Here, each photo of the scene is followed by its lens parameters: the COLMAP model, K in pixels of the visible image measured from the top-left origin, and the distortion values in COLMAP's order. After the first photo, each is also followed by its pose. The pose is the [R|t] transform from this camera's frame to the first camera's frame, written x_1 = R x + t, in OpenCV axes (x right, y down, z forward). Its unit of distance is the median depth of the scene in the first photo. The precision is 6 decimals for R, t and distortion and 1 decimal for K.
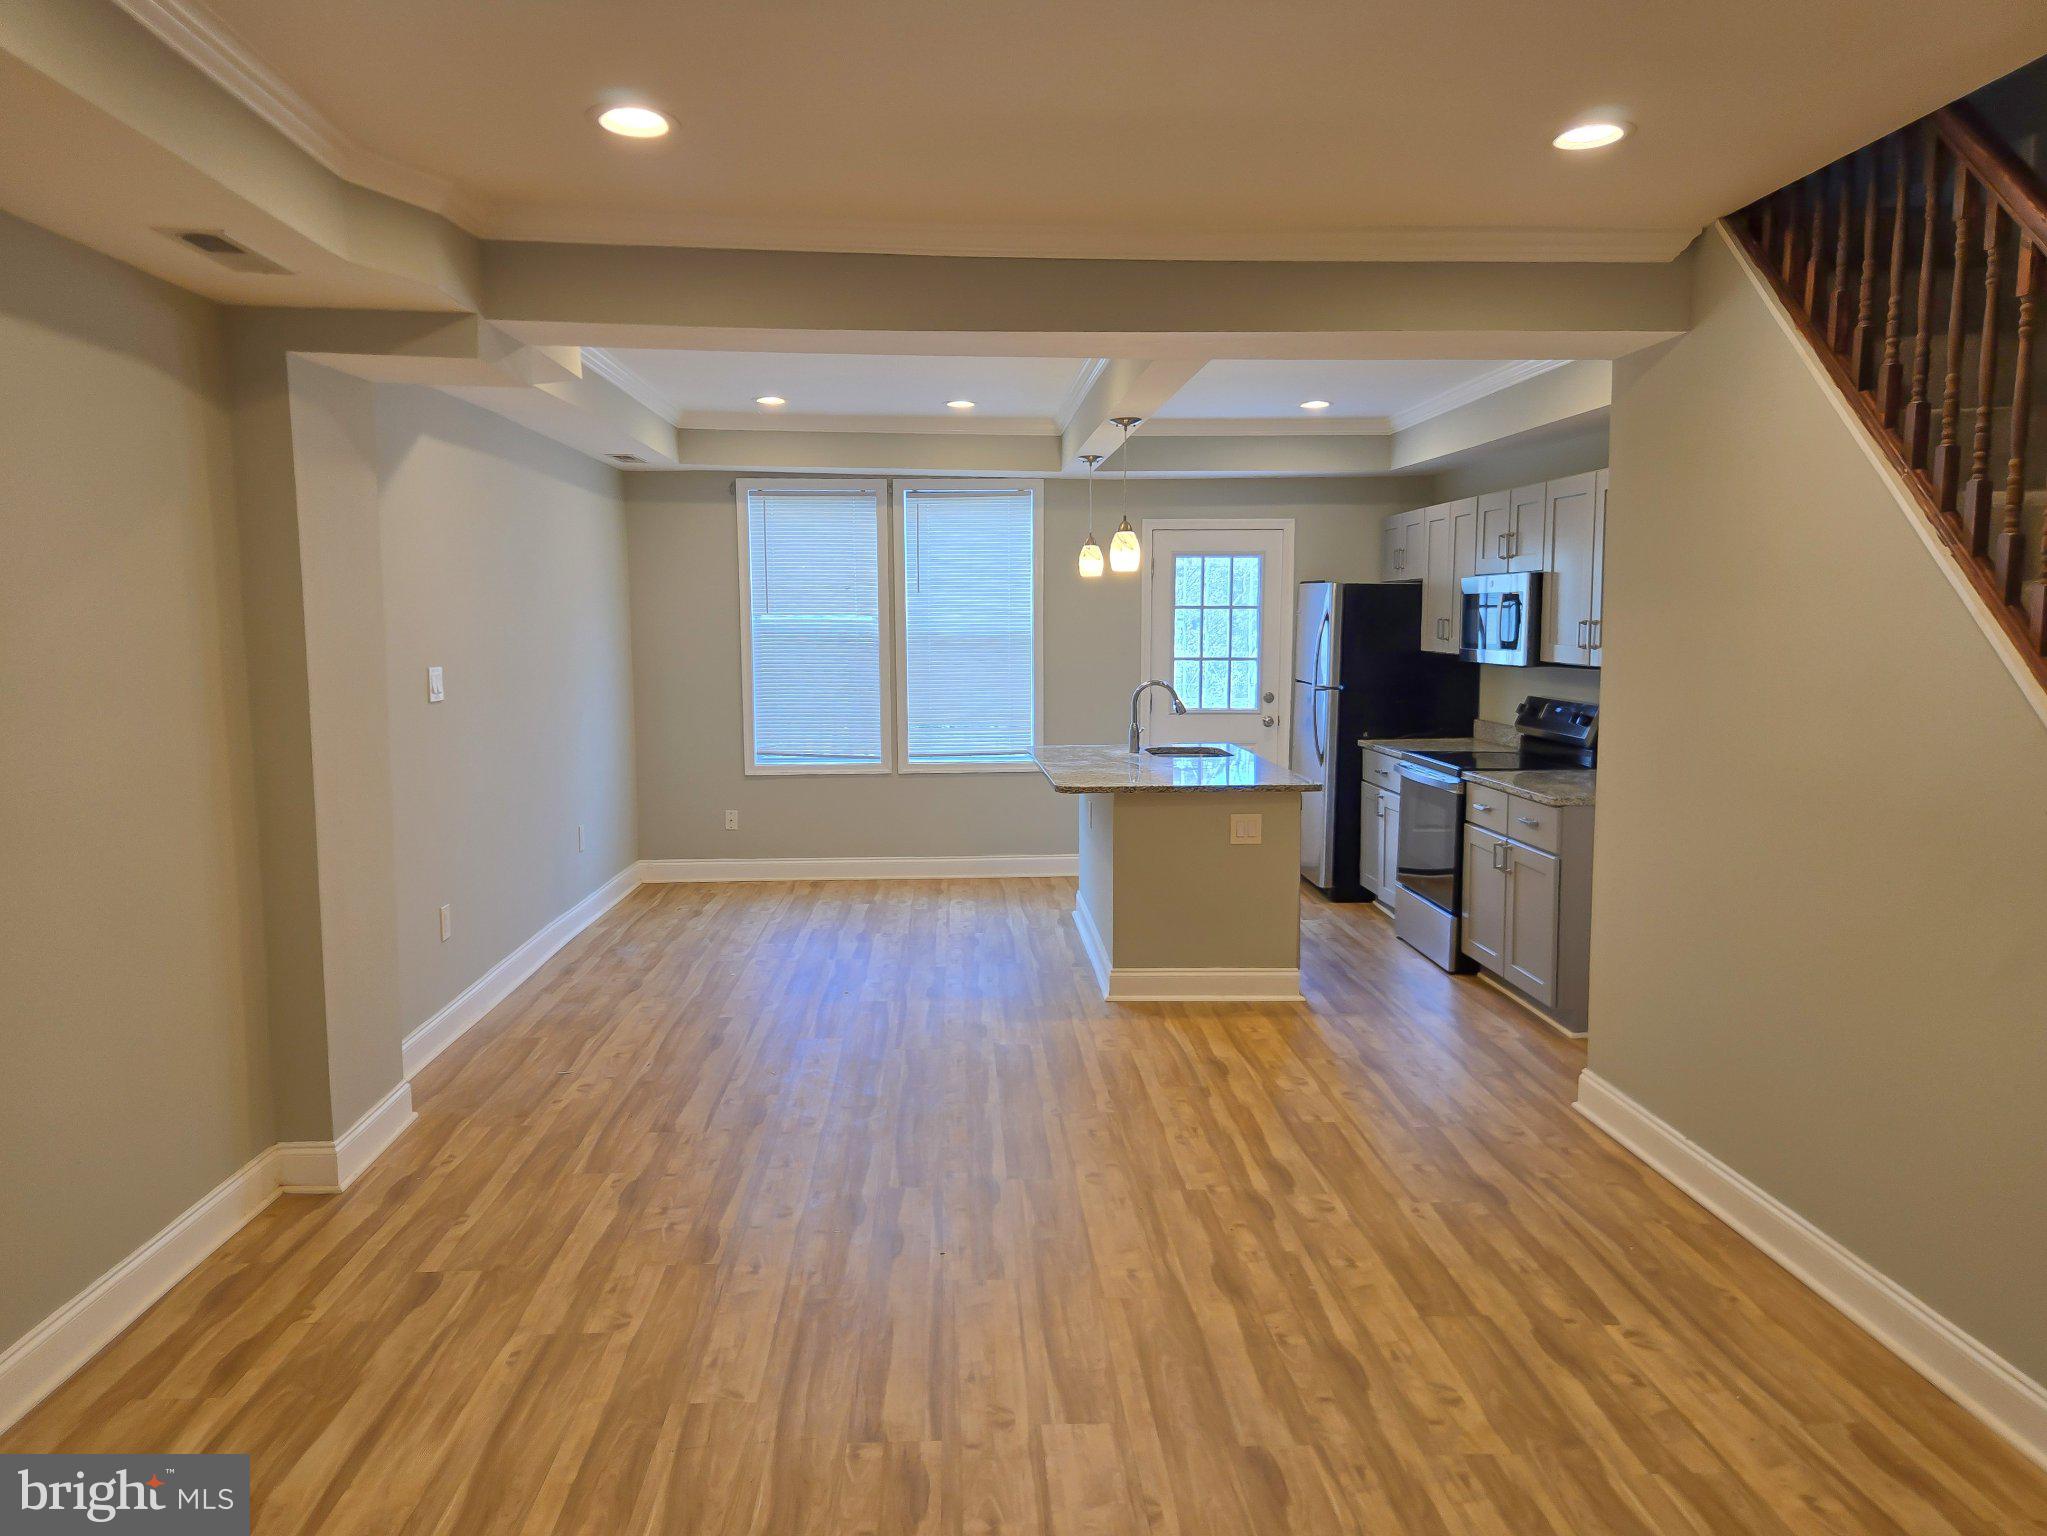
lens RADIAL K [[1413.2, 0, 1020.4], [0, 1413.2, 777.6], [0, 0, 1]] dist [0.085433, -0.073793]
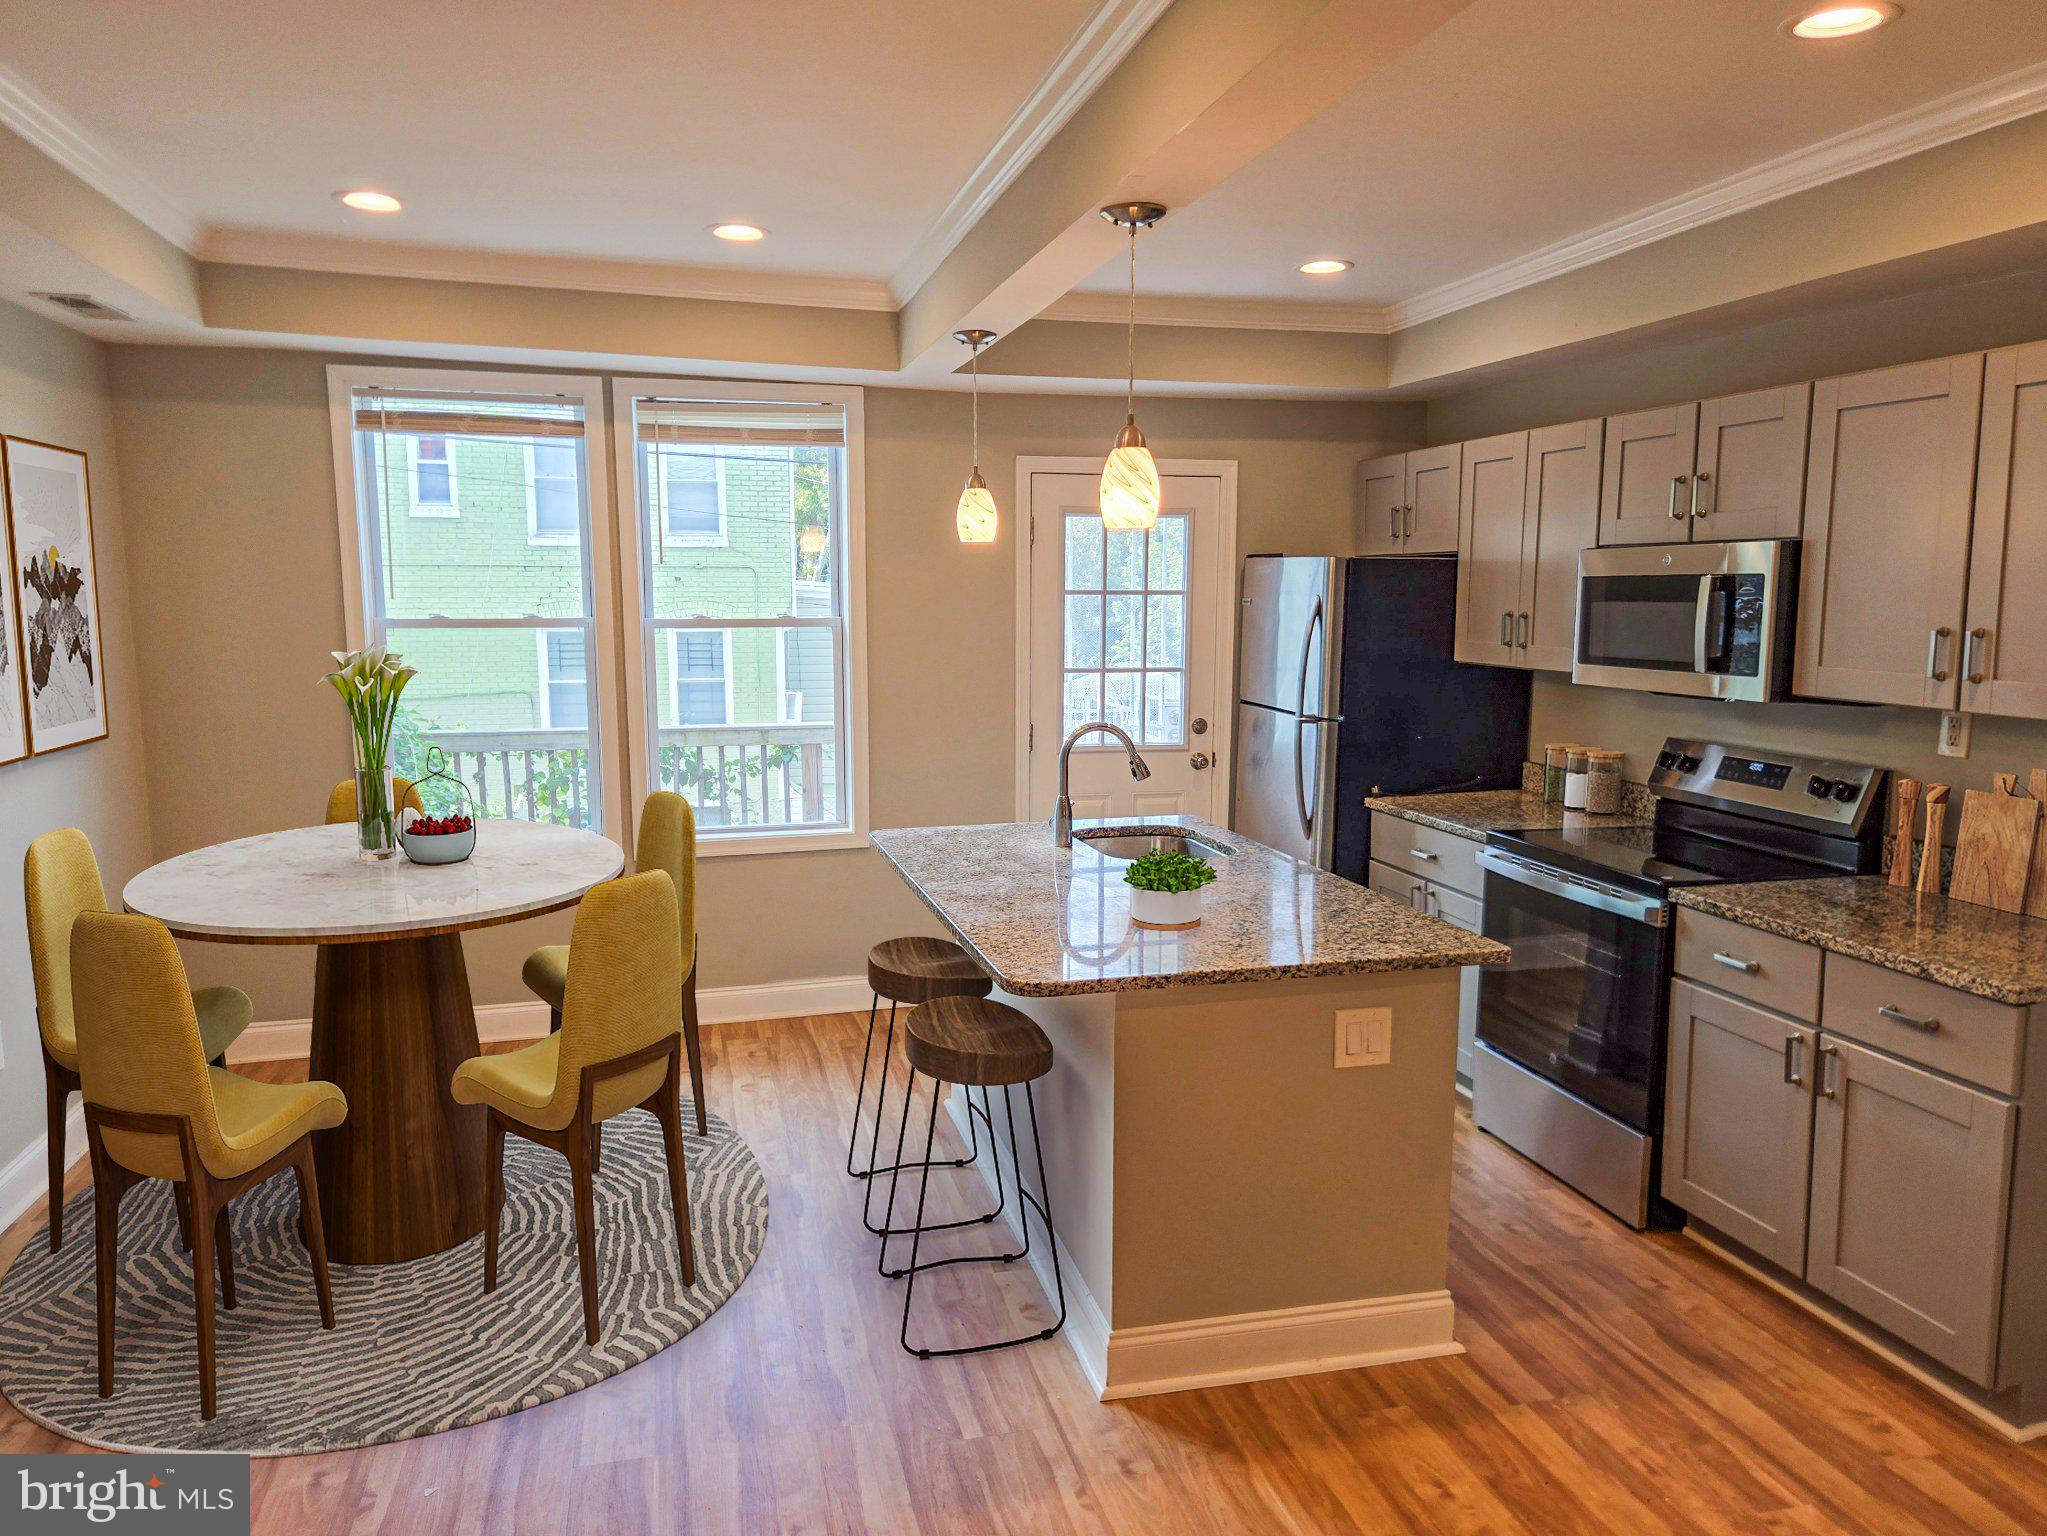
lens RADIAL K [[1413.2, 0, 1020.4], [0, 1413.2, 777.6], [0, 0, 1]] dist [0.085433, -0.073793]
pose [[0.980553, -0.023805, 0.194805, -0.044598], [0.020060, 0.999574, 0.021176, -0.052594], [-0.195226, -0.016857, 0.980613, 0.388174]]
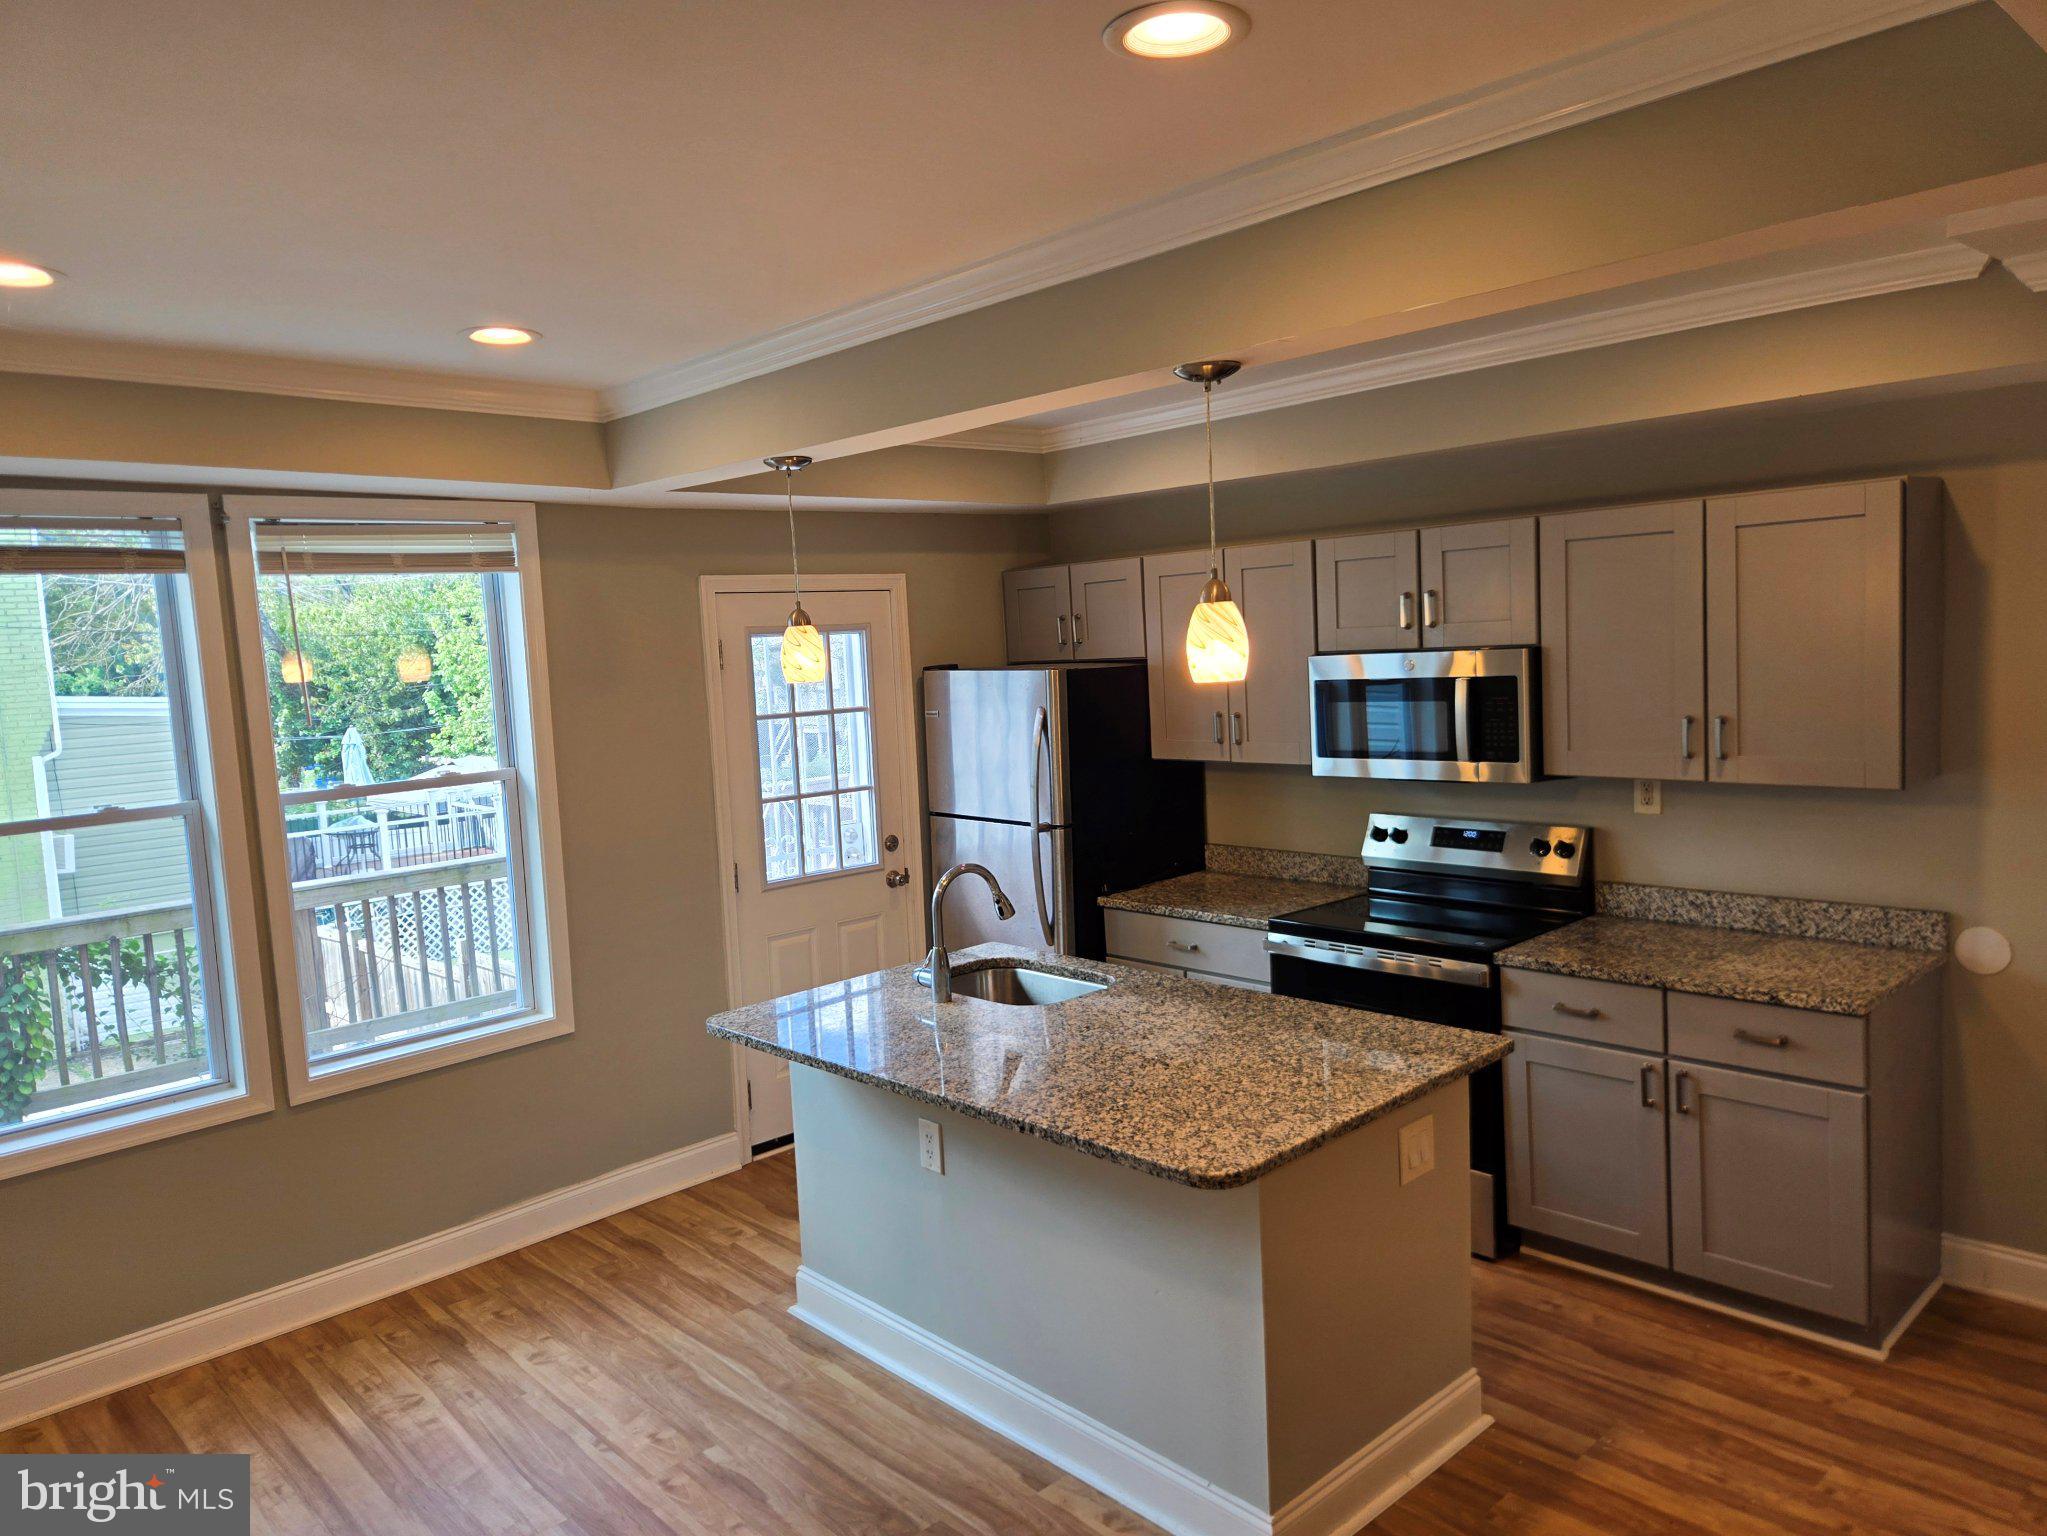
lens RADIAL K [[1413.2, 0, 1020.4], [0, 1413.2, 777.6], [0, 0, 1]] dist [0.085433, -0.073793]
pose [[0.768138, -0.102945, 0.631955, -0.208940], [0.125450, 0.992058, 0.009122, -0.093554], [-0.627875, 0.072272, 0.774952, 0.496128]]
